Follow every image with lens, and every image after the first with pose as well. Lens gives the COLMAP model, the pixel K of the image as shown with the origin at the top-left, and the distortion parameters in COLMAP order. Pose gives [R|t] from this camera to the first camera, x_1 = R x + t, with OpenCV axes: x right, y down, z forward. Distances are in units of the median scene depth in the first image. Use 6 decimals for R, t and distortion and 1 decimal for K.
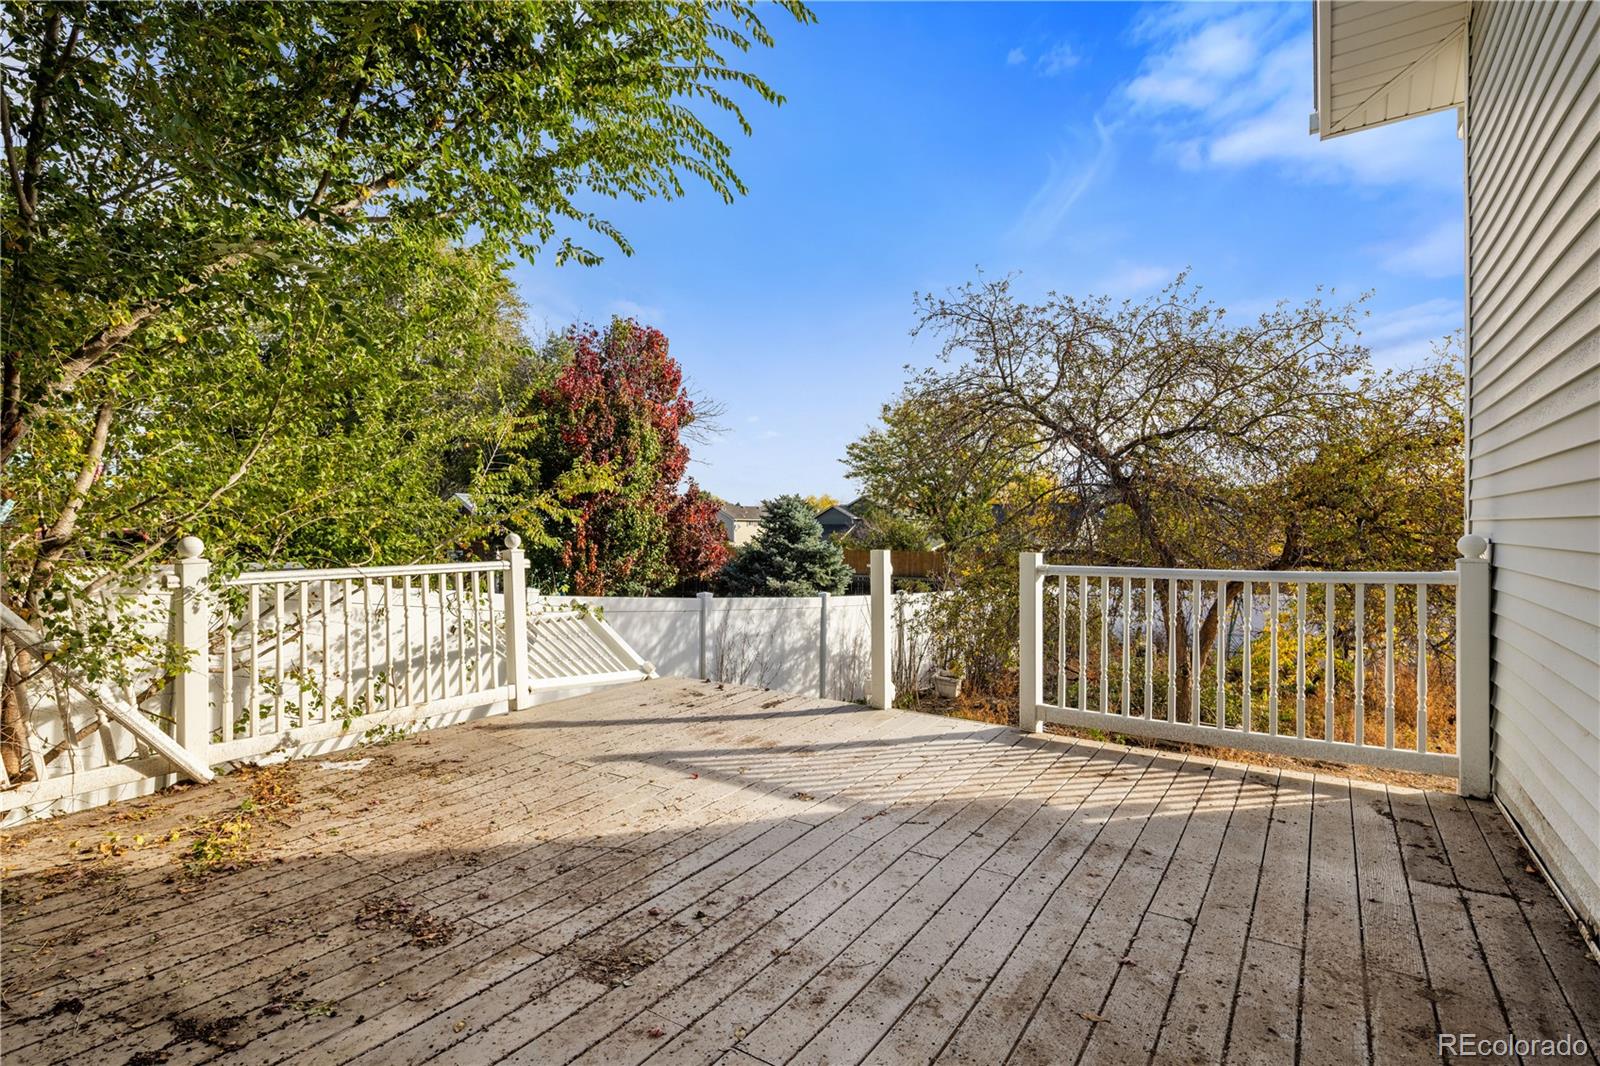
lens RADIAL K [[779.9, 0, 800.0], [0, 779.9, 532.4], [0, 0, 1]] dist [0.004839, -0.004160]
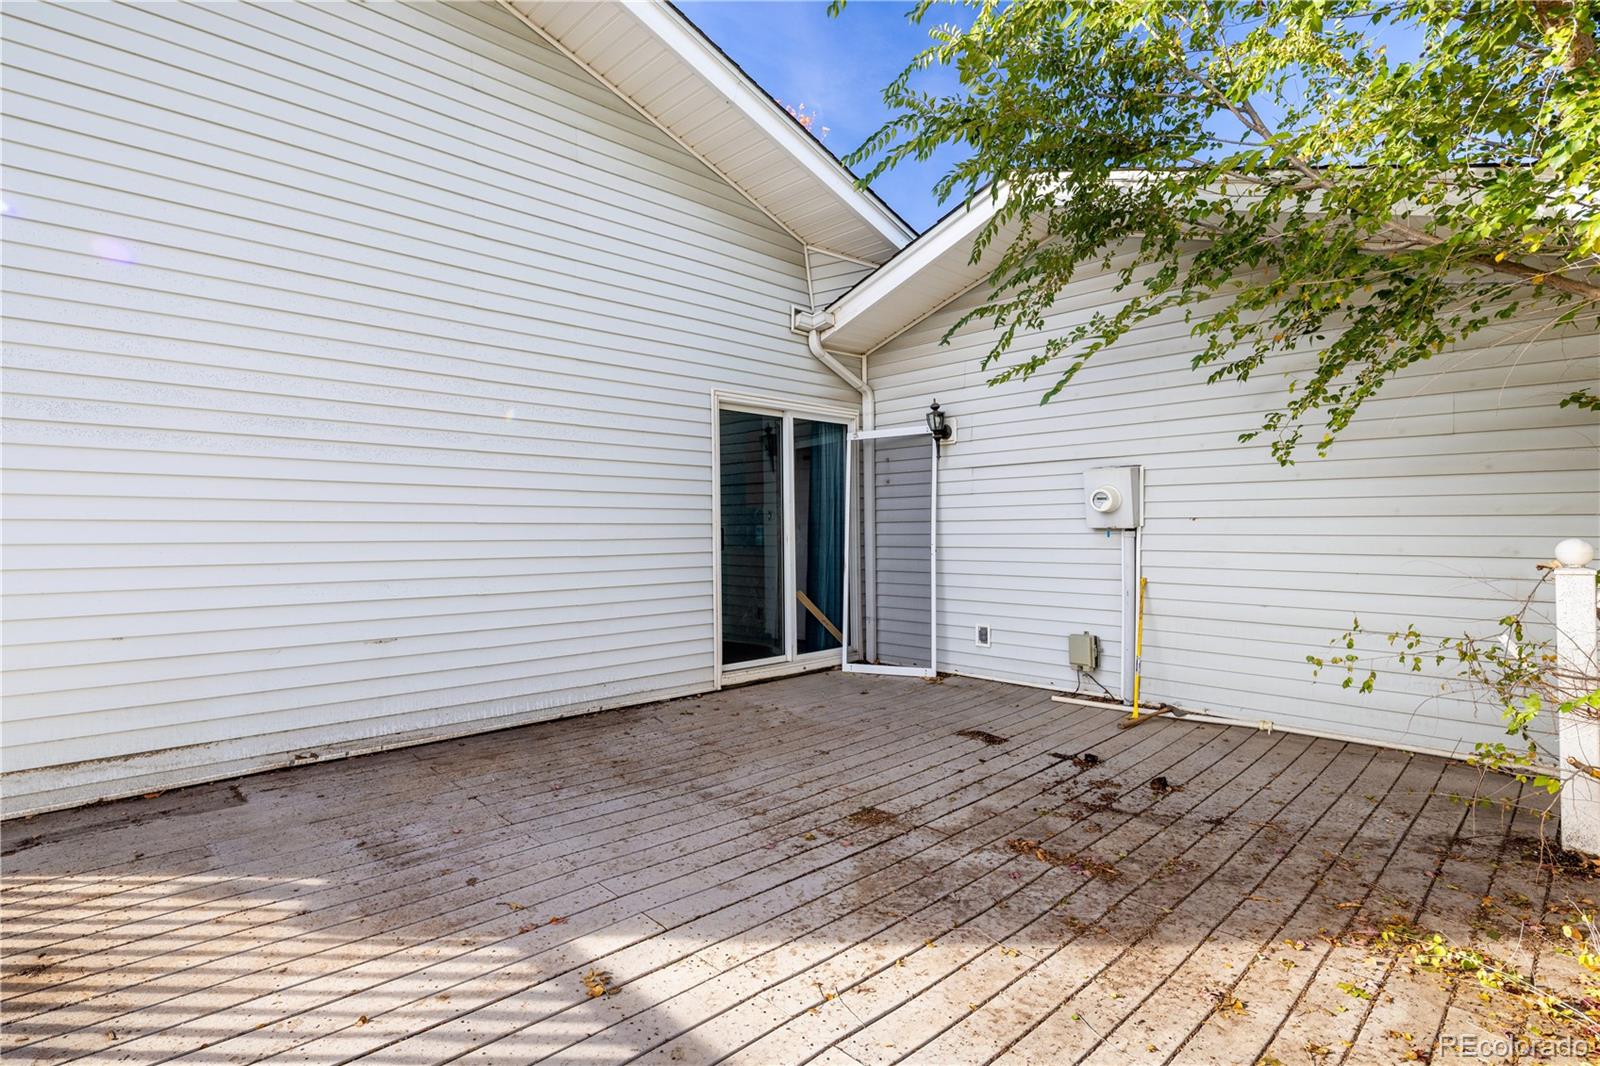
lens RADIAL K [[779.9, 0, 799.9], [0, 779.9, 531.5], [0, 0, 1]] dist [0.004839, -0.004160]
pose [[-0.975905, 0.002159, 0.218186, -0.320812], [0.003676, 0.999972, 0.006550, 0.006621], [-0.218165, 0.007194, -0.975885, 1.856755]]
